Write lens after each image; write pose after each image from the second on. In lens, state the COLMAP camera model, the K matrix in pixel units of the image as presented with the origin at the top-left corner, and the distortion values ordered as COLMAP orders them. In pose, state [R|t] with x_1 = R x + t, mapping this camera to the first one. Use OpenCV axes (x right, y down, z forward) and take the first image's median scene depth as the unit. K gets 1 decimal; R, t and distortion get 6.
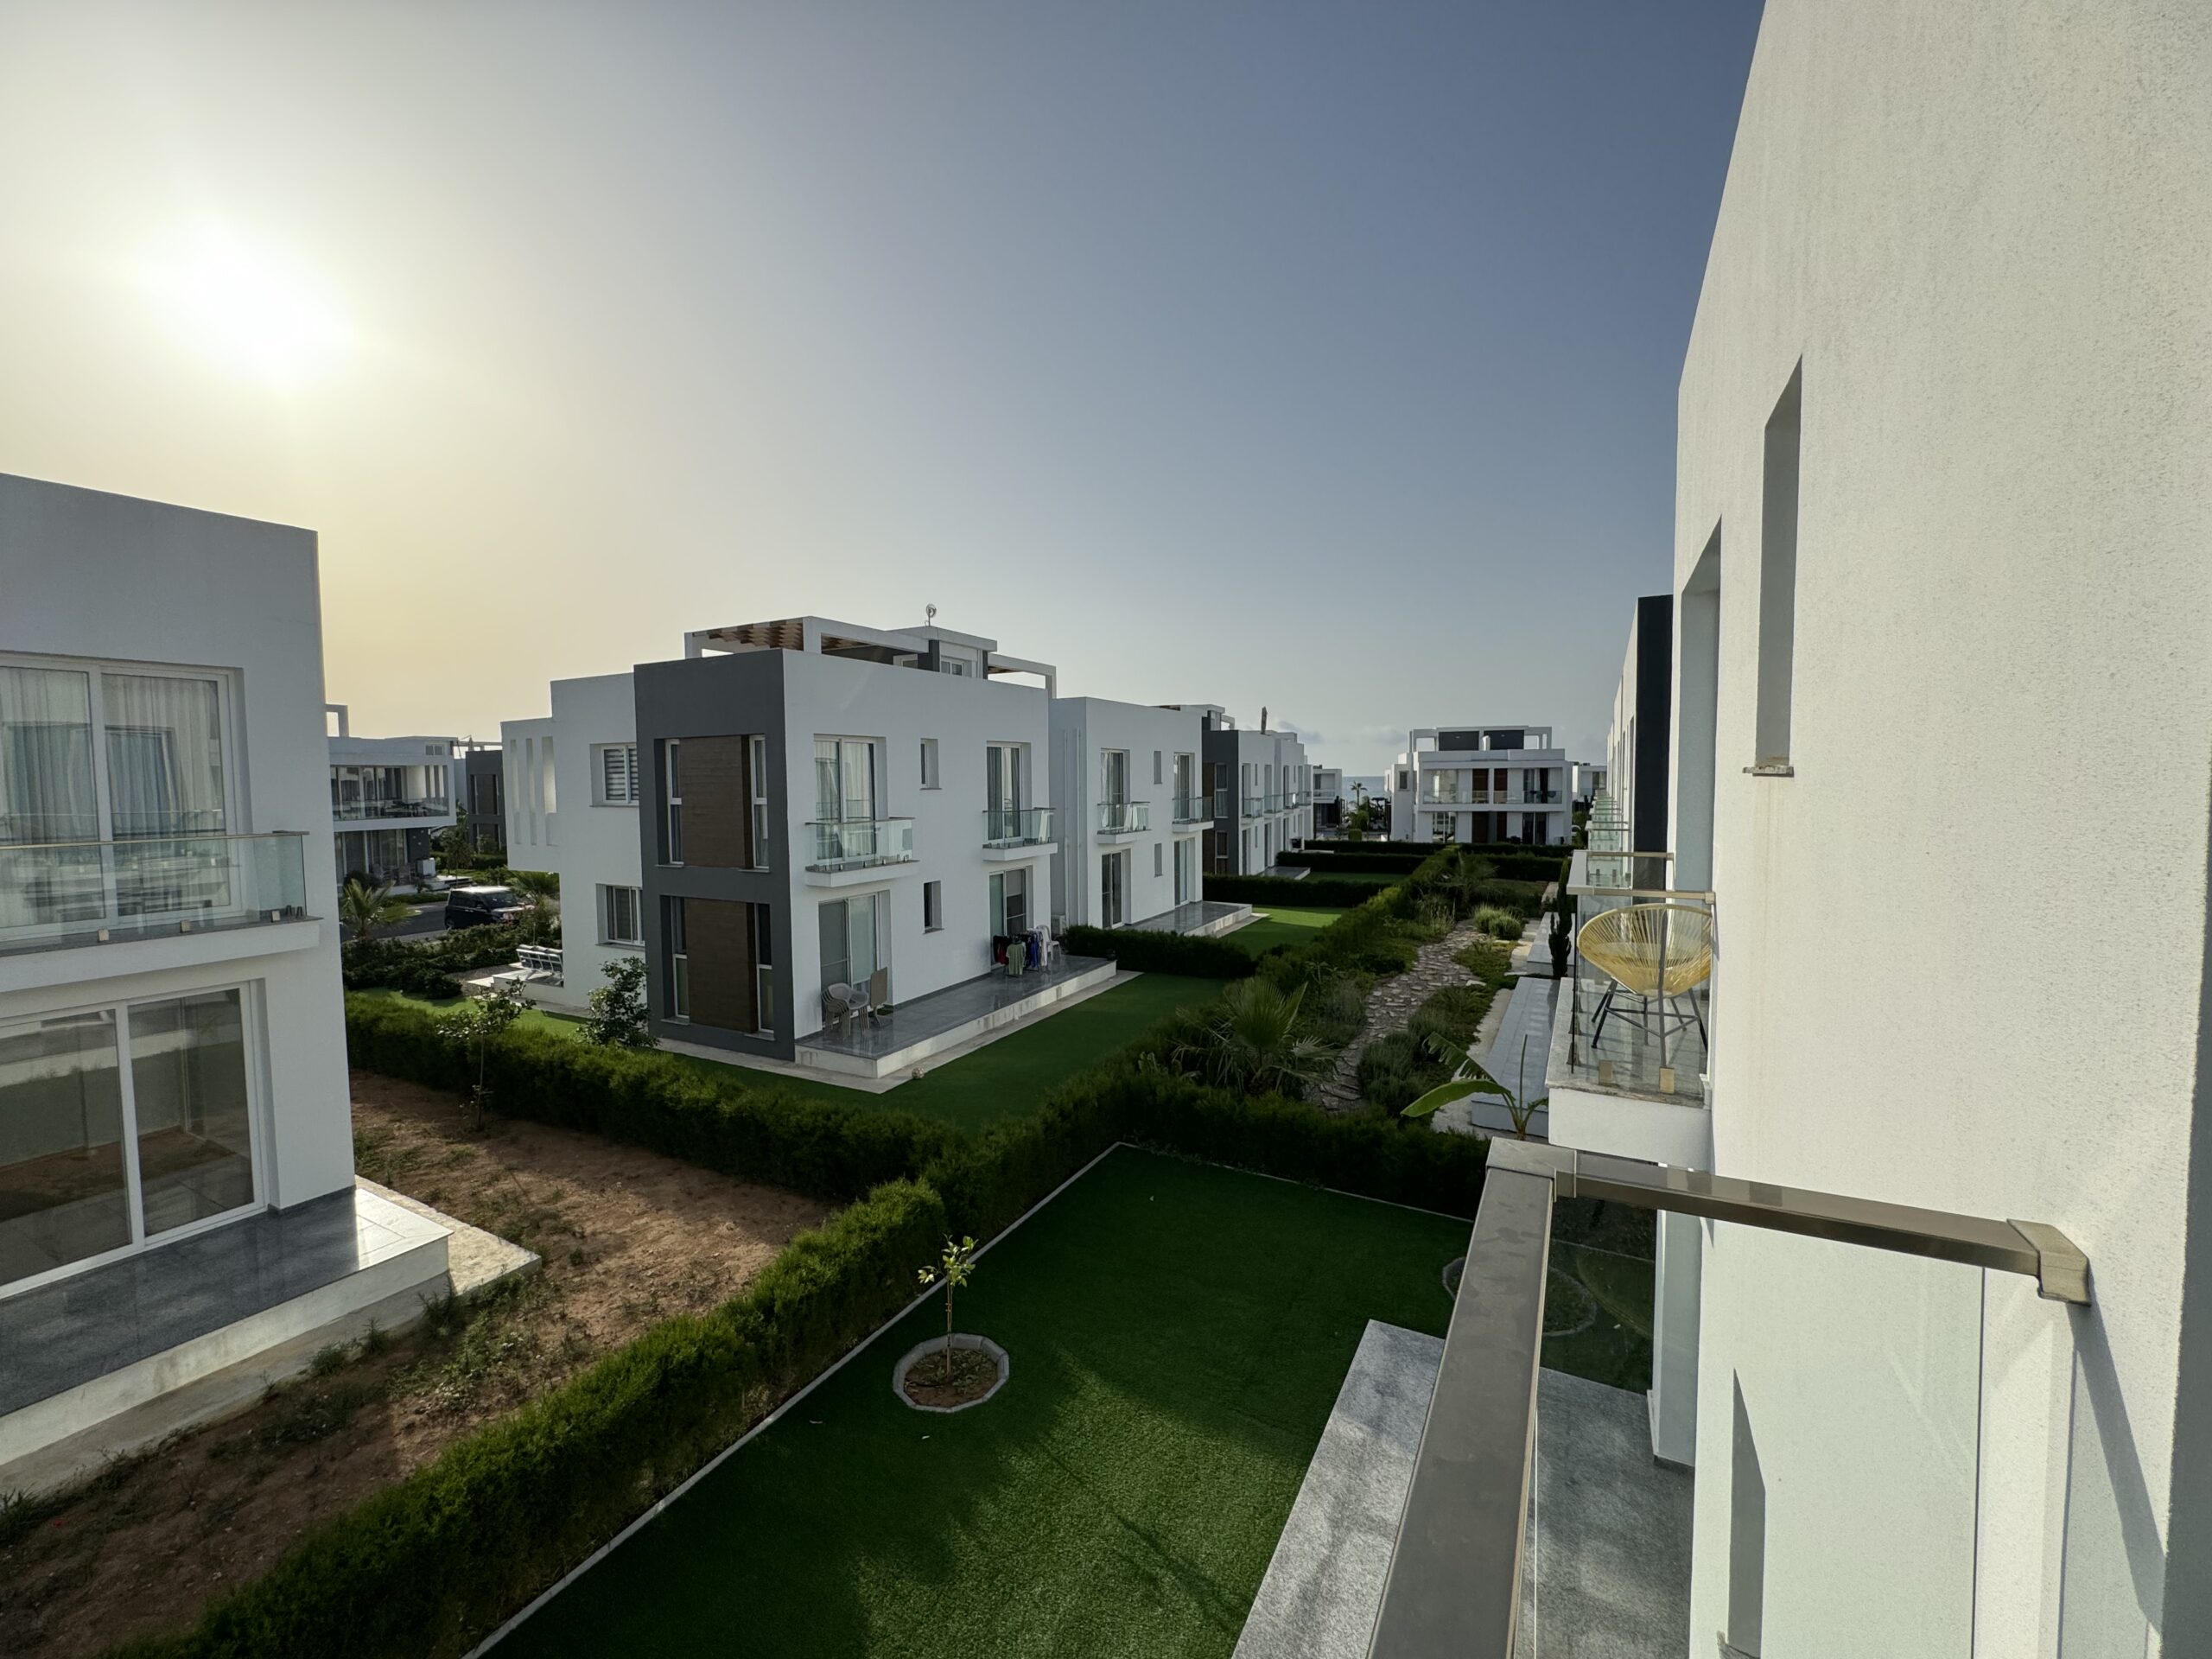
lens RADIAL K [[891.2, 0, 1104.1], [0, 891.2, 823.2], [0, 0, 1]] dist [-0.002965, 0.000657]
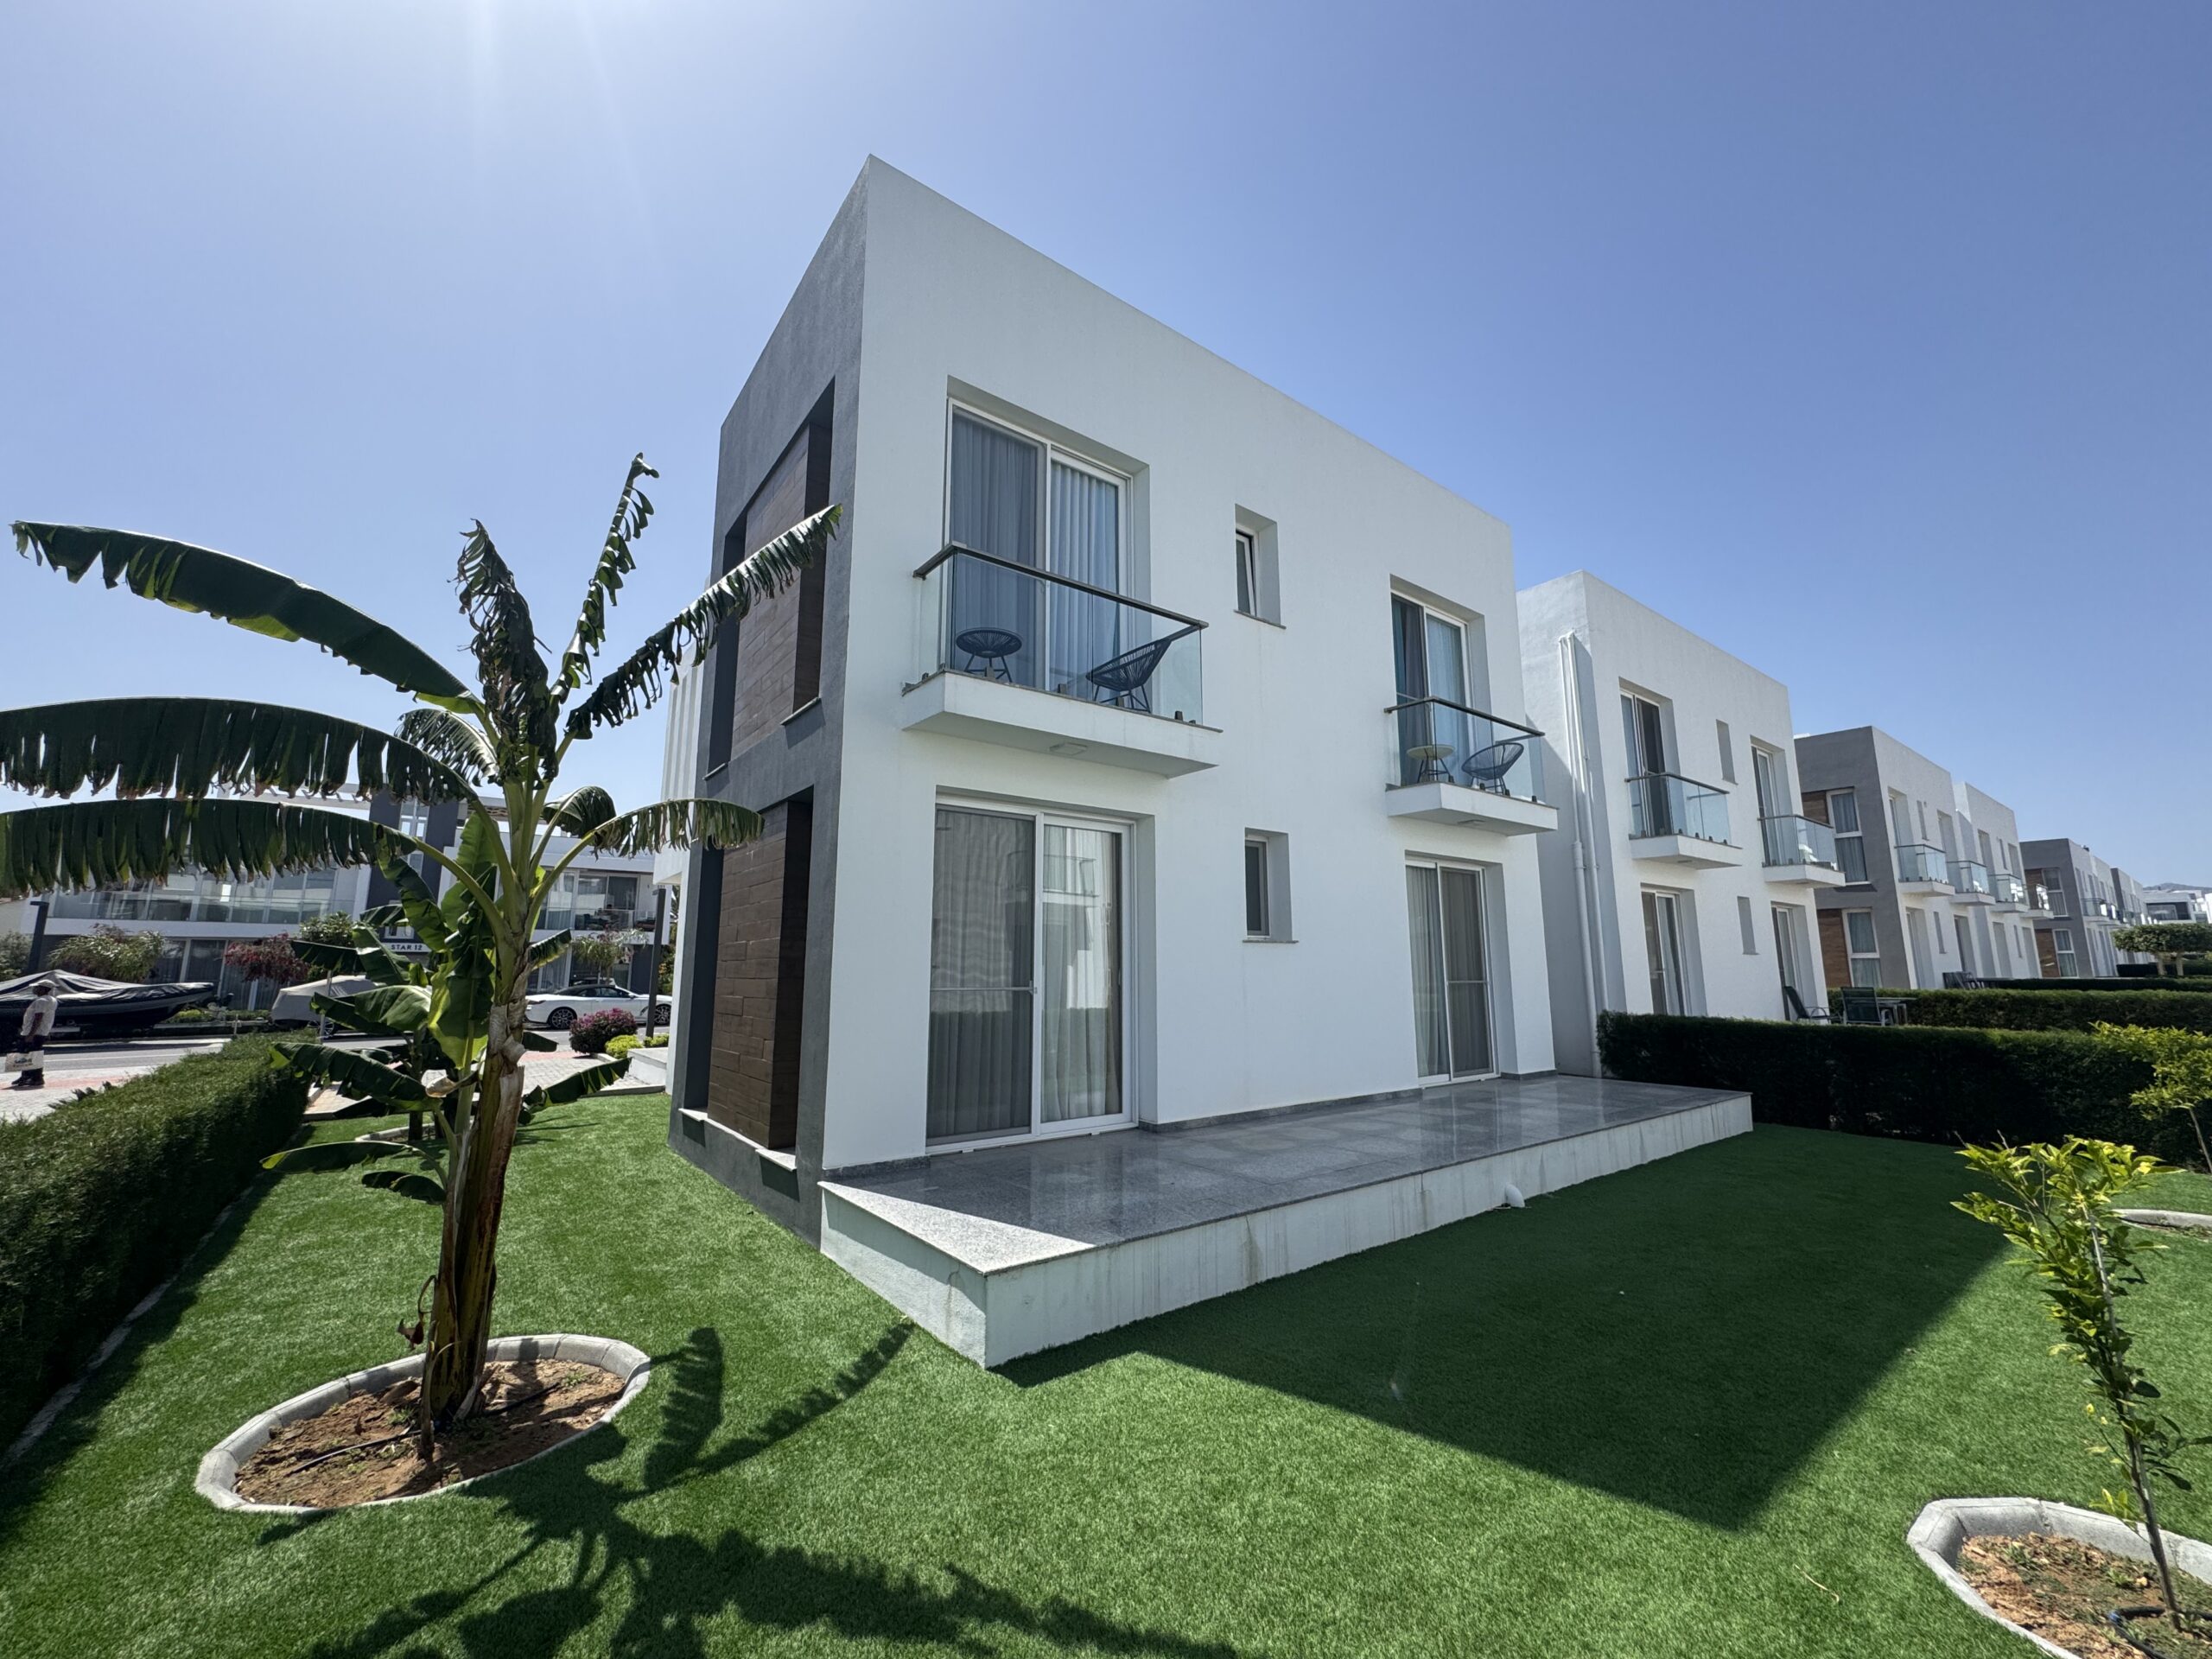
lens RADIAL K [[891.2, 0, 1112.0], [0, 891.2, 829.8], [0, 0, 1]] dist [-0.002965, 0.000657]
pose [[0.910920, -0.061088, -0.408035, -0.088497], [-0.025823, 0.978597, -0.204158, 0.151861], [0.411773, 0.196508, 0.889847, 0.595865]]
